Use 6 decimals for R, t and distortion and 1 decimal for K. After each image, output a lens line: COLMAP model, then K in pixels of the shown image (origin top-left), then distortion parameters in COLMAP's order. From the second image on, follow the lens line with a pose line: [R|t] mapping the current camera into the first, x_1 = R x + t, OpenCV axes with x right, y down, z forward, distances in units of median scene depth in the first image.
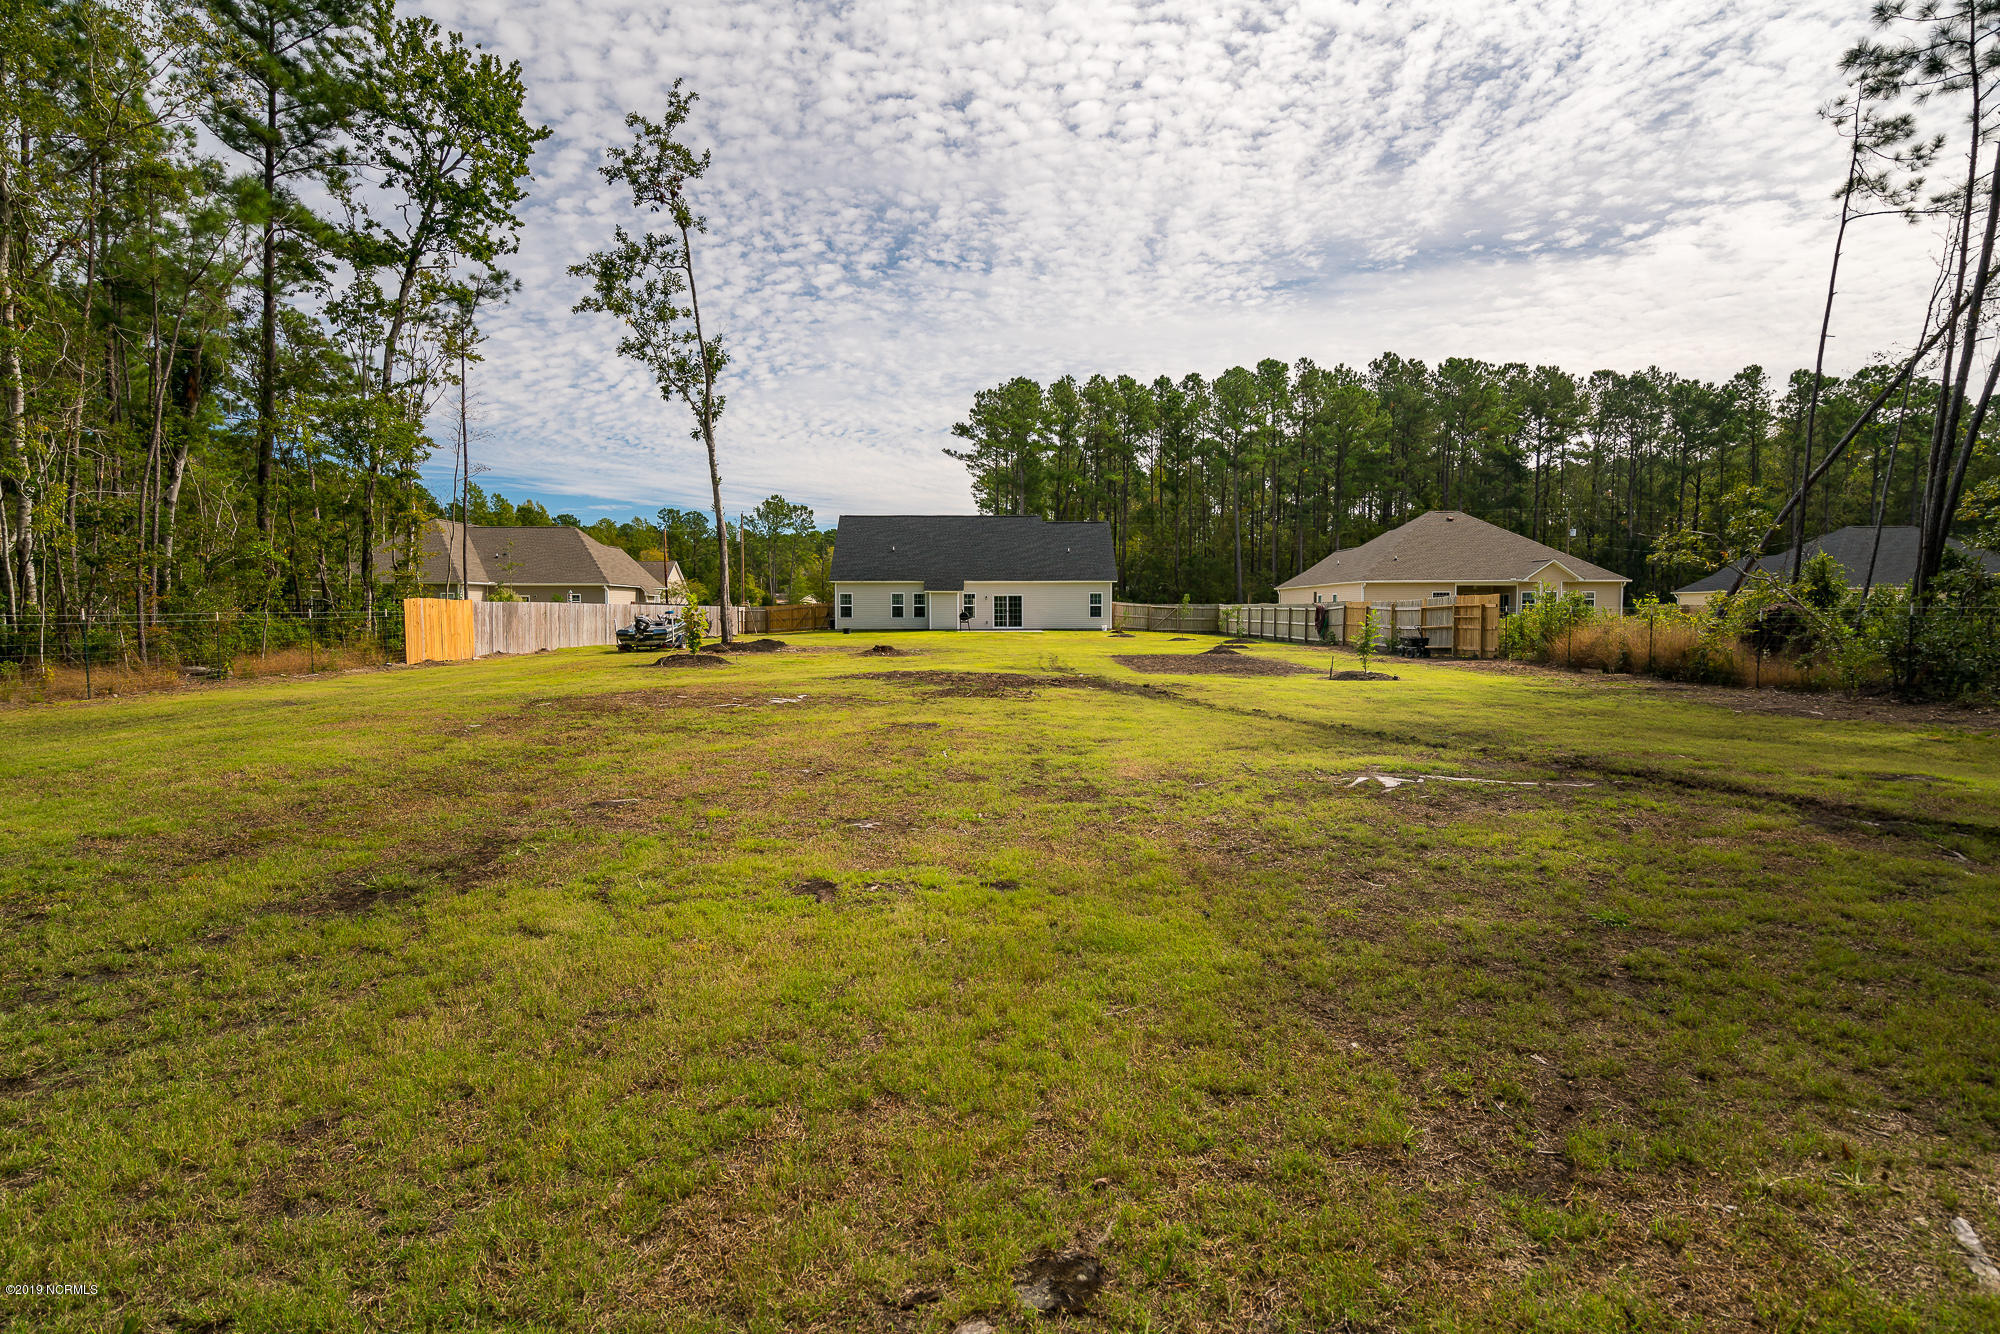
lens RADIAL K [[1075.0, 0, 1001.3], [0, 1075.0, 658.8], [0, 0, 1]] dist [0.003885, 0.000227]
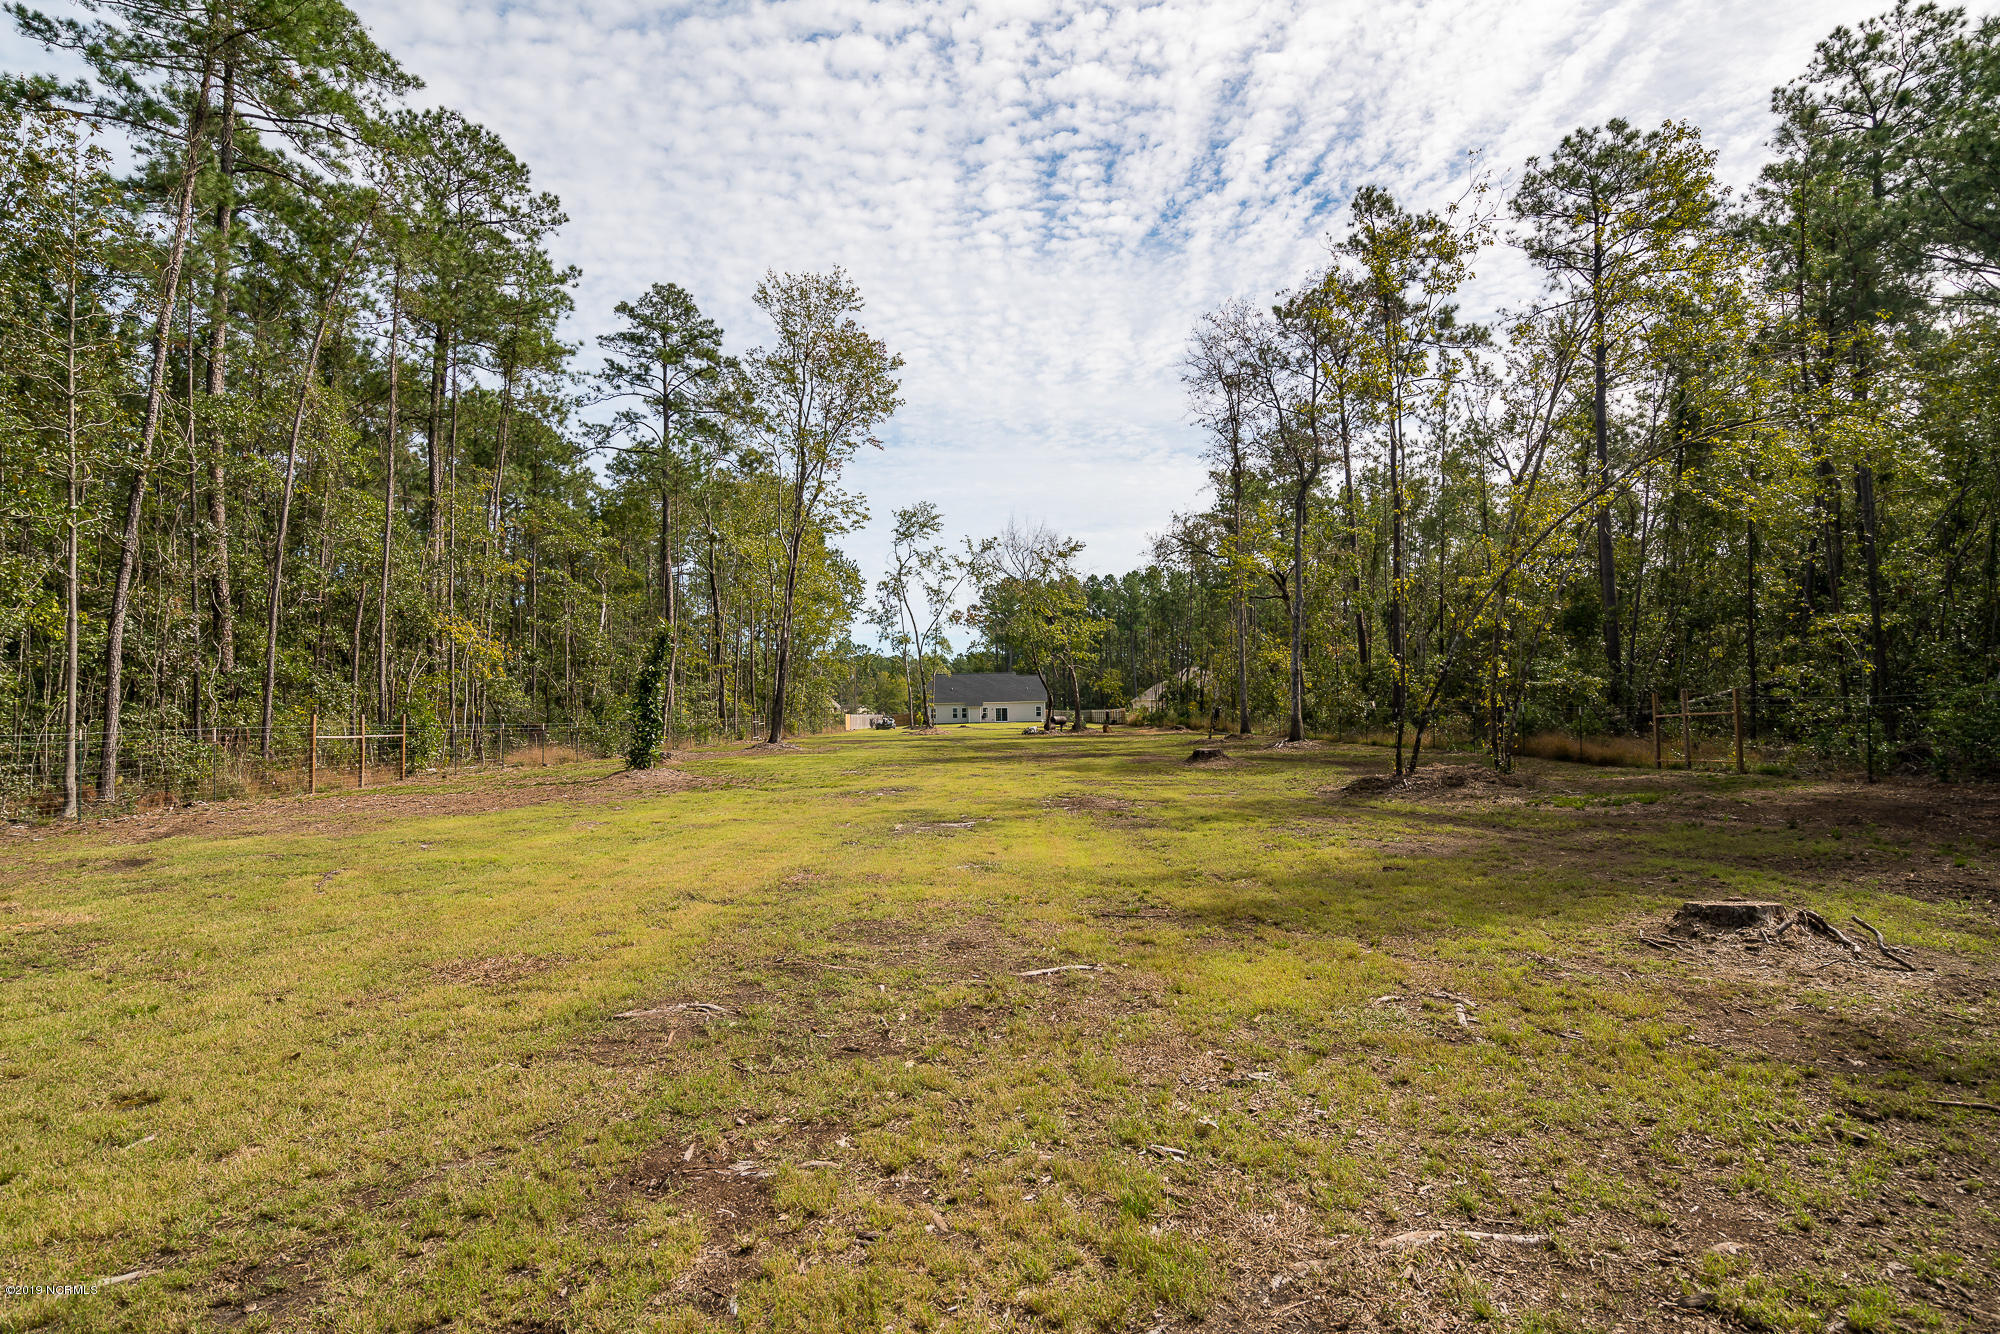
lens RADIAL K [[1075.0, 0, 1001.3], [0, 1075.0, 658.8], [0, 0, 1]] dist [0.003885, 0.000227]
pose [[0.999860, -0.016695, -0.000868, 0.010056], [0.016536, 0.995326, -0.095148, 0.058709], [0.002452, 0.095121, 0.995463, -1.368024]]
